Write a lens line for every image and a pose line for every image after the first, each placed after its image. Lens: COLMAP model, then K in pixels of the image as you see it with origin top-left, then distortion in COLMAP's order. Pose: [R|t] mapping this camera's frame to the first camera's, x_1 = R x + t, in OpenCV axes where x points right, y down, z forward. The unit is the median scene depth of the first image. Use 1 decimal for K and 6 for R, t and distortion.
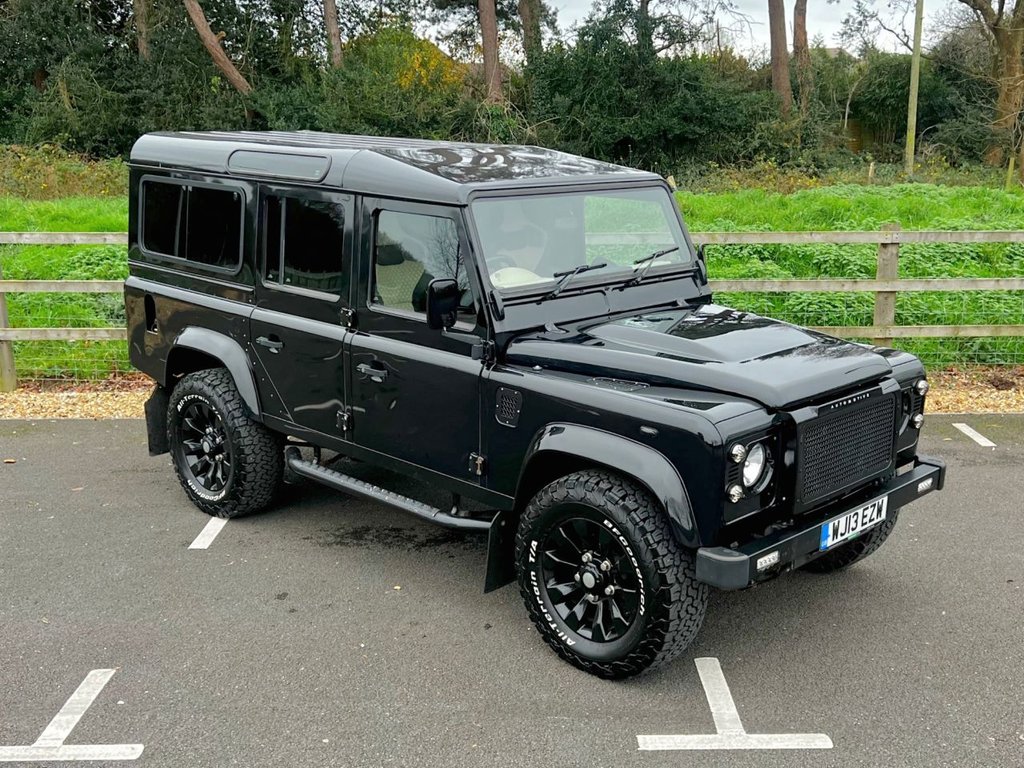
lens RADIAL K [[1168.8, 0, 535.0], [0, 1168.8, 420.5], [0, 0, 1]] dist [0.080418, -0.017481]
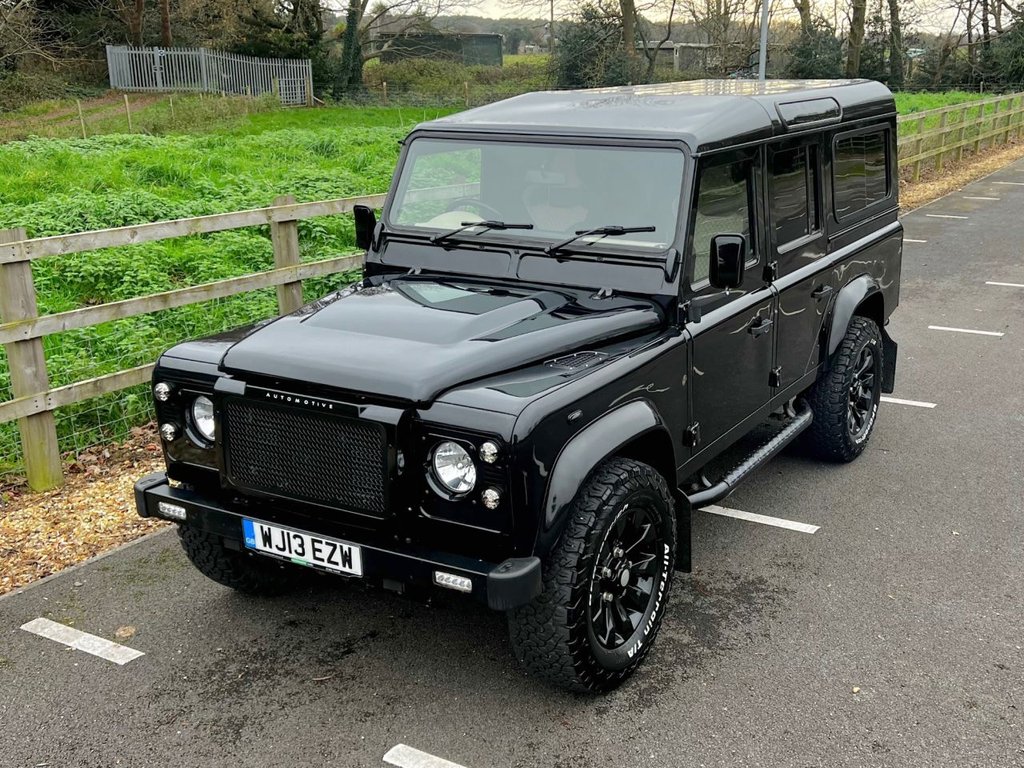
lens RADIAL K [[1148.3, 0, 629.9], [0, 1148.3, 386.6], [0, 0, 1]] dist [0.056560, -0.051900]
pose [[0.269755, 0.261826, -0.926650, 1.047312], [-0.251004, 0.948175, 0.194839, -0.235073], [0.929639, 0.180034, 0.321494, 0.921505]]
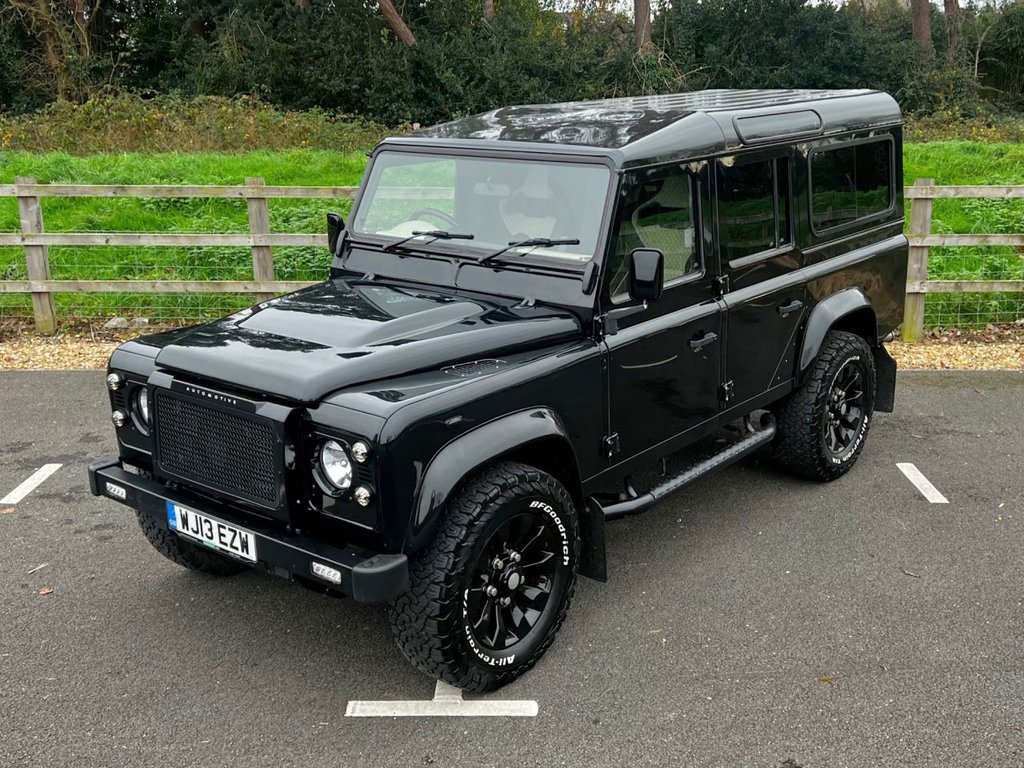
lens RADIAL K [[1152.8, 0, 540.4], [0, 1152.8, 356.7], [0, 0, 1]] dist [0.100463, -0.205345]
pose [[0.086730, 0.244406, -0.965787, 1.102648], [-0.251059, 0.943513, 0.216224, -0.289848], [0.964079, 0.223716, 0.143191, 1.072105]]
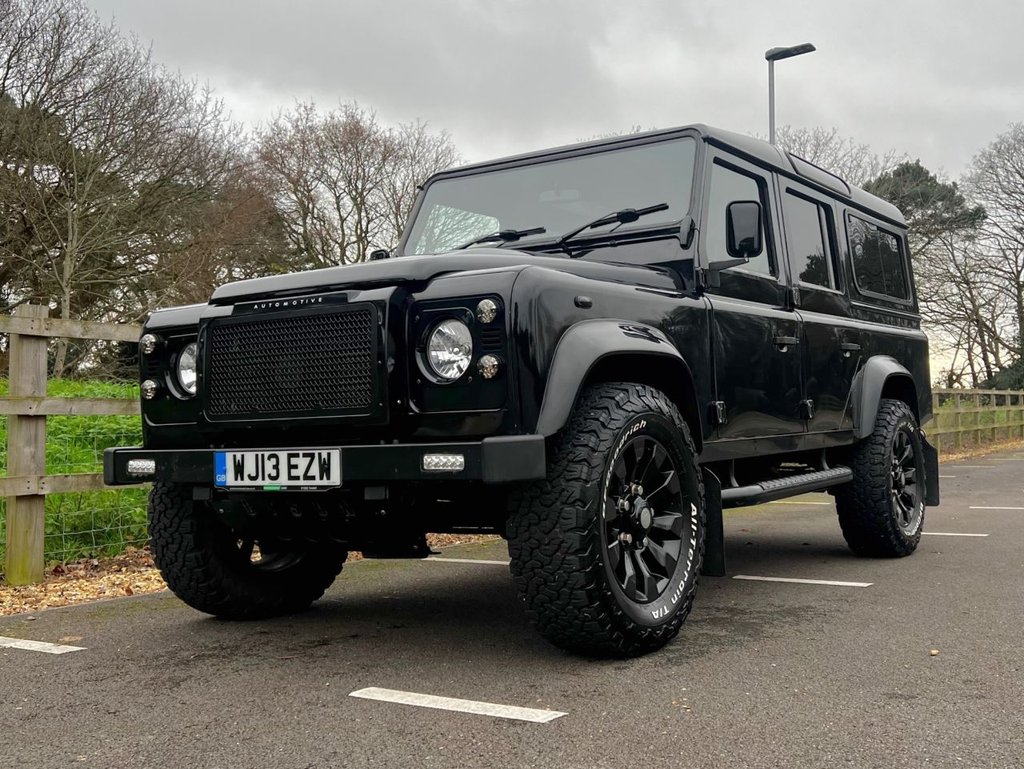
lens RADIAL K [[1108.0, 0, 607.8], [0, 1108.0, 319.9], [0, 0, 1]] dist [0.044404, -0.031612]
pose [[0.227726, -0.105016, -0.968046, 0.986016], [-0.225952, 0.961331, -0.157441, 0.059078], [0.947147, 0.254585, 0.195191, 1.023773]]
